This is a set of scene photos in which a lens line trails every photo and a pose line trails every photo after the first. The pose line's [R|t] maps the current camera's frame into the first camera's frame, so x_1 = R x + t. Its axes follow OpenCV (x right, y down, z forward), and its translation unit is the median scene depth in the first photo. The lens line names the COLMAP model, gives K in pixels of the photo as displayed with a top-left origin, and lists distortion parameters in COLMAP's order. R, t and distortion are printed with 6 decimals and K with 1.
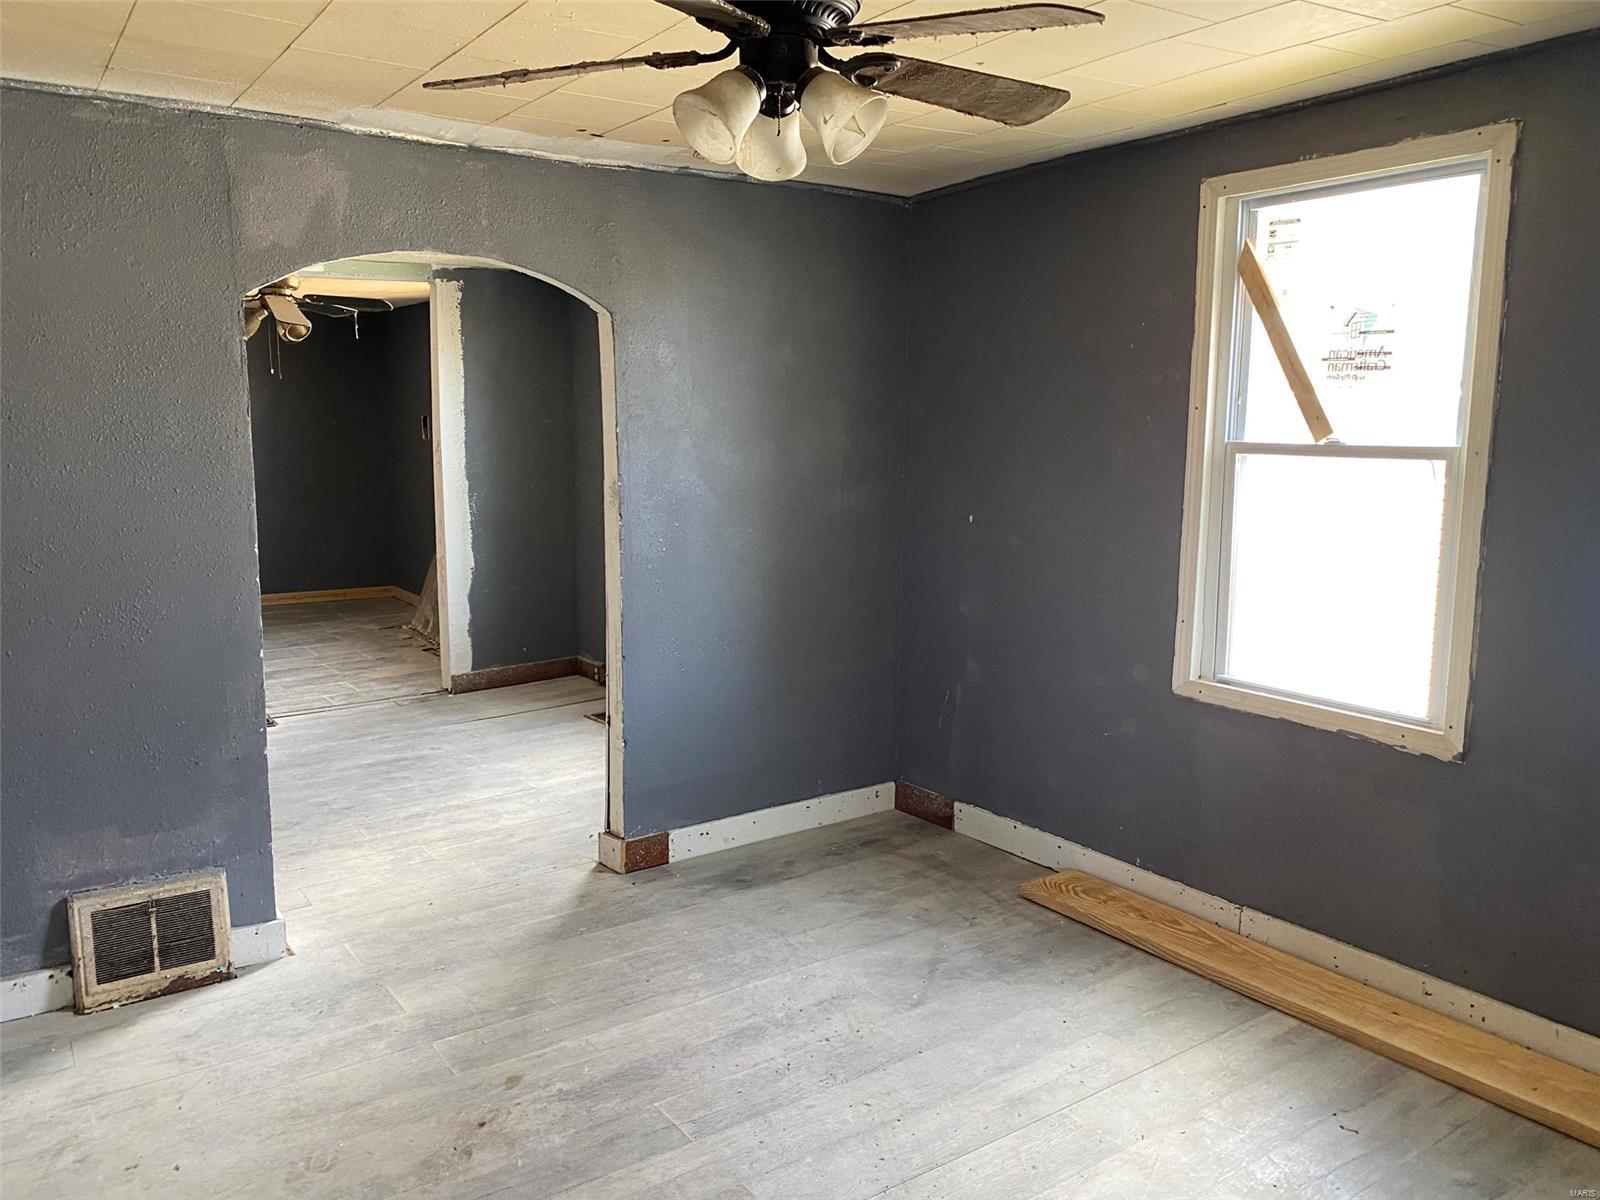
lens RADIAL K [[1223.6, 0, 803.7], [0, 1223.6, 593.4], [0, 0, 1]] dist [0.038299, -0.043226]
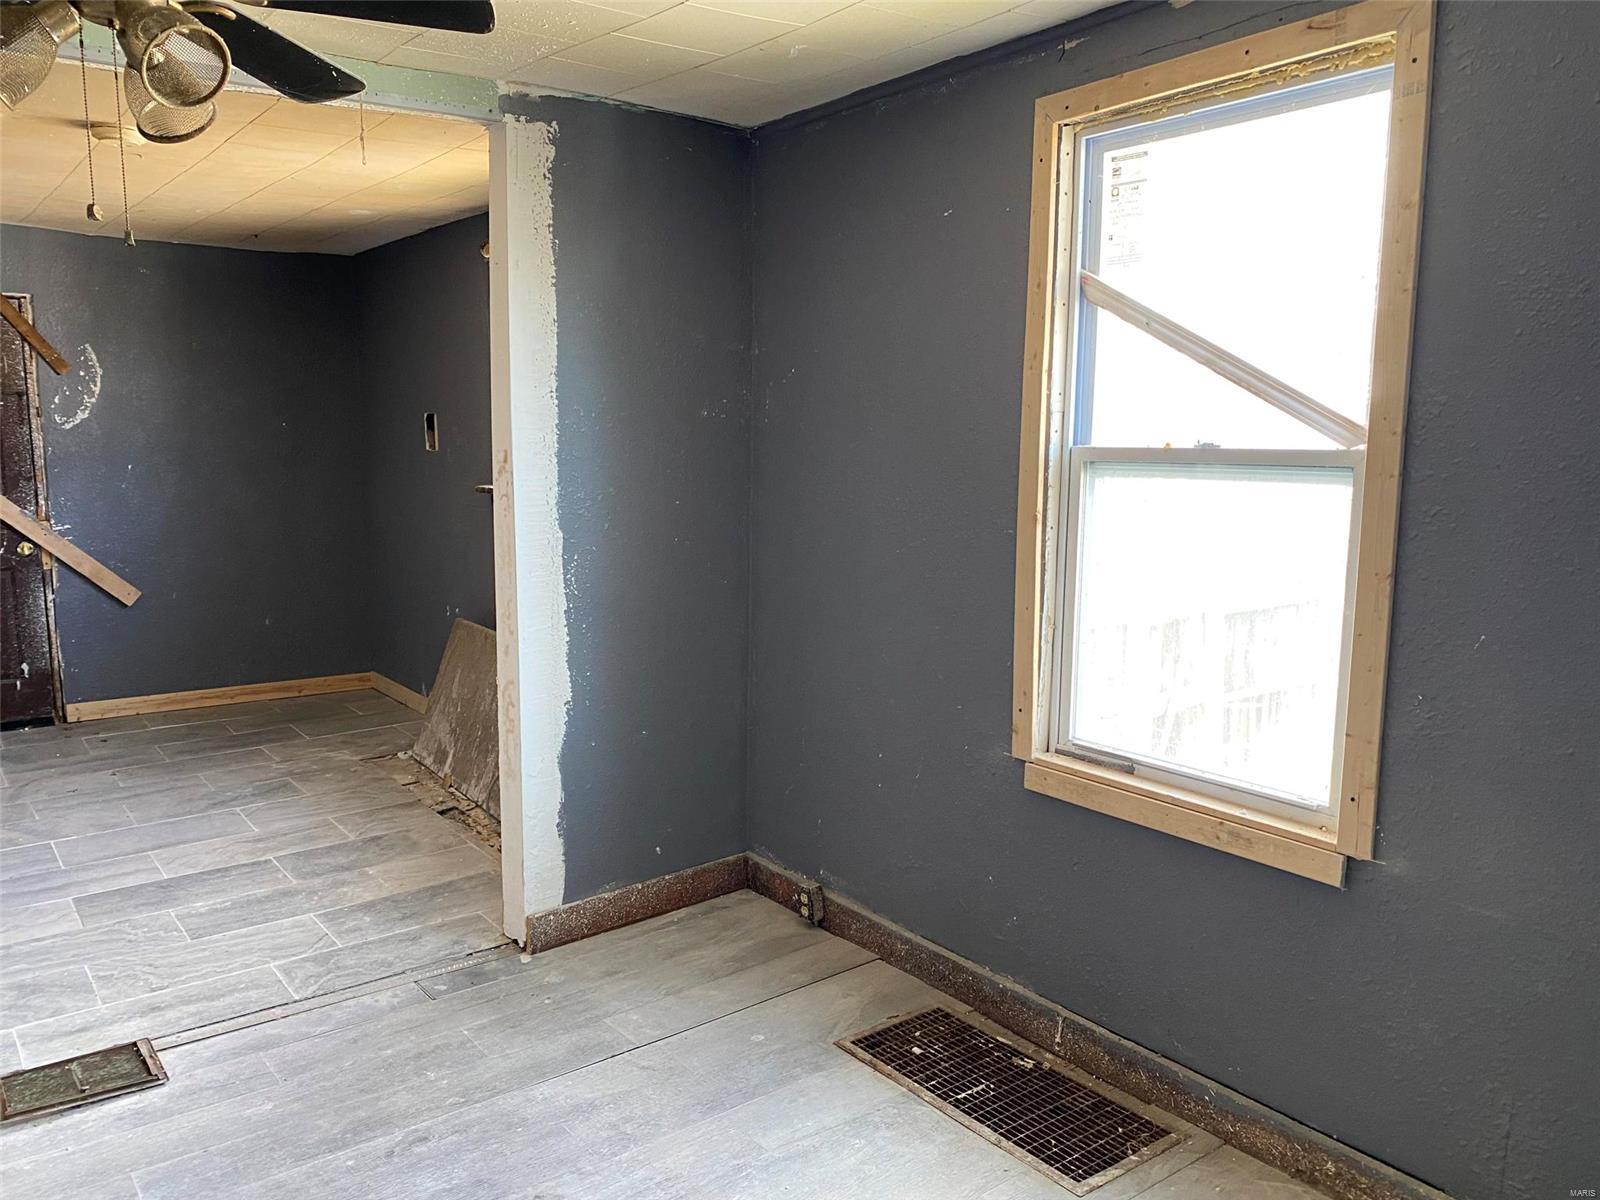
lens RADIAL K [[1223.6, 0, 792.5], [0, 1223.6, 608.5], [0, 0, 1]] dist [0.038299, -0.043226]
pose [[0.999411, -0.001695, 0.034269, -0.372274], [0.001656, 0.999998, 0.001175, -0.114495], [-0.034271, -0.001117, 0.999412, 0.940236]]
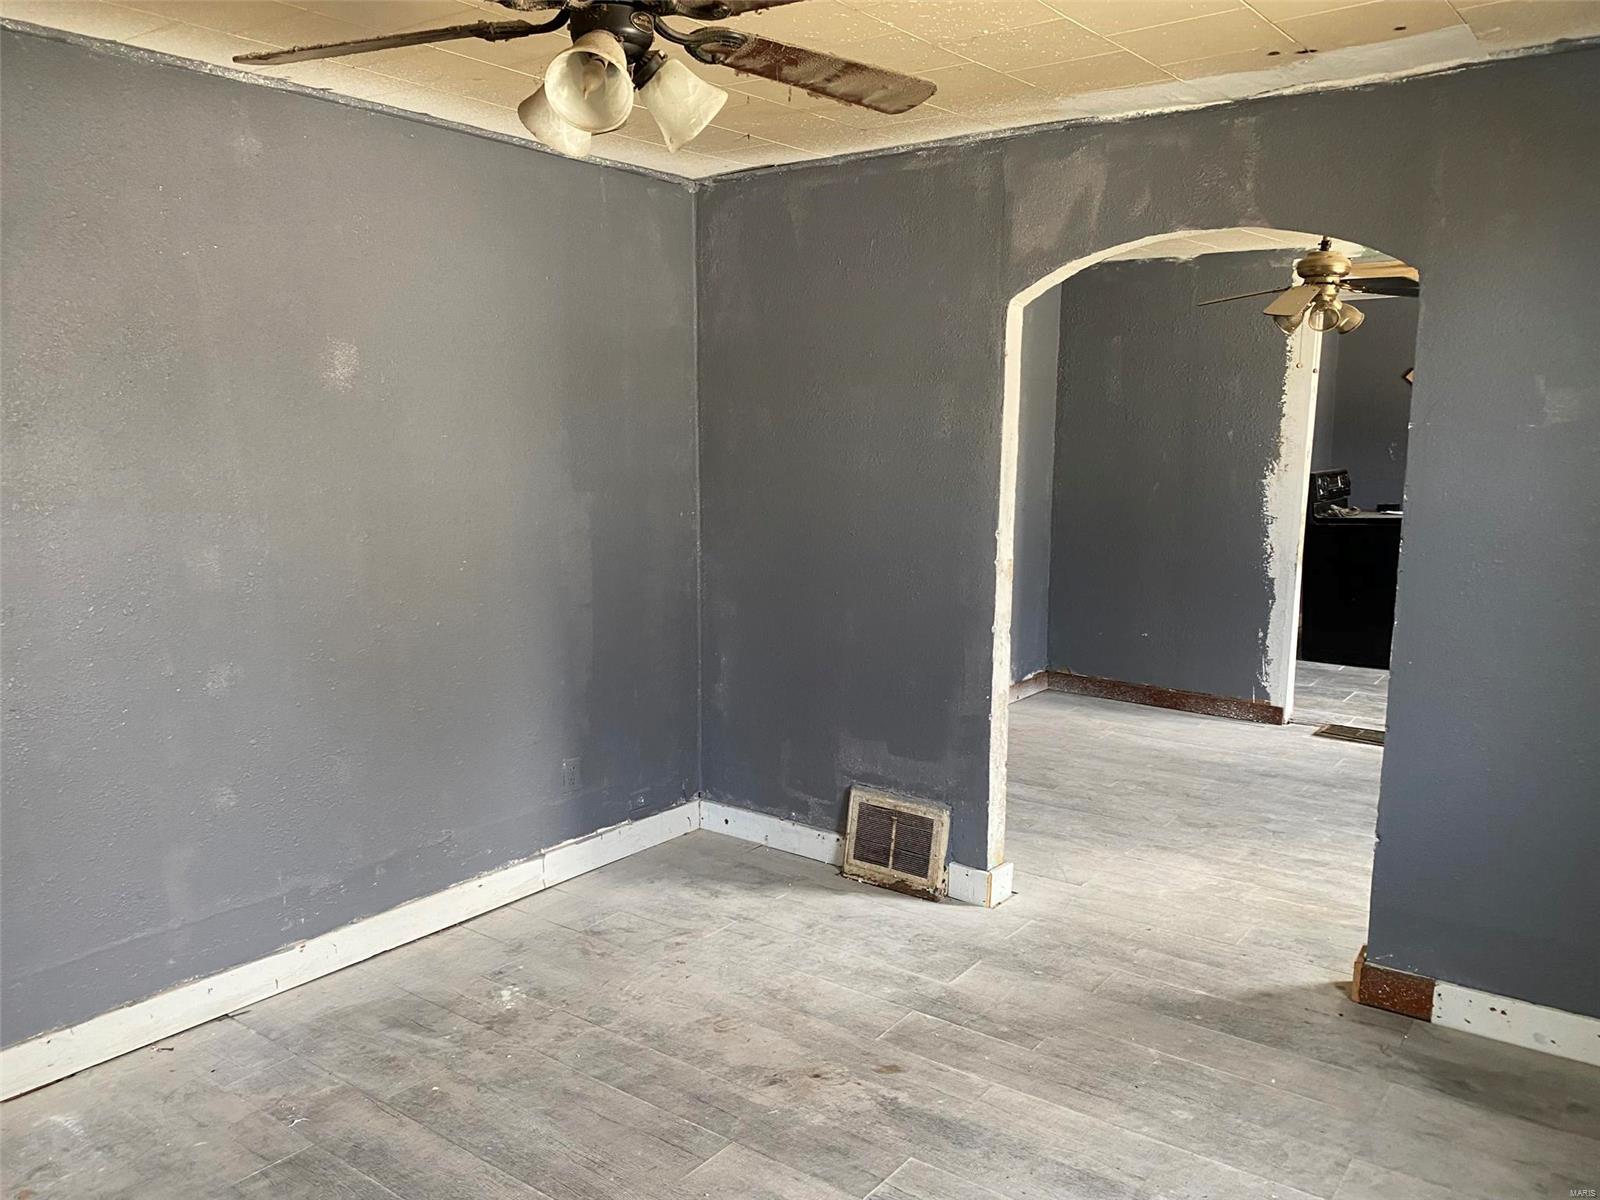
lens RADIAL K [[1223.6, 0, 771.8], [0, 1223.6, 612.6], [0, 0, 1]] dist [0.038299, -0.043226]
pose [[0.306367, 0.150266, -0.939979, 0.495972], [-0.135208, 0.984320, 0.113286, -0.059058], [0.942262, 0.092386, 0.321880, 0.432806]]
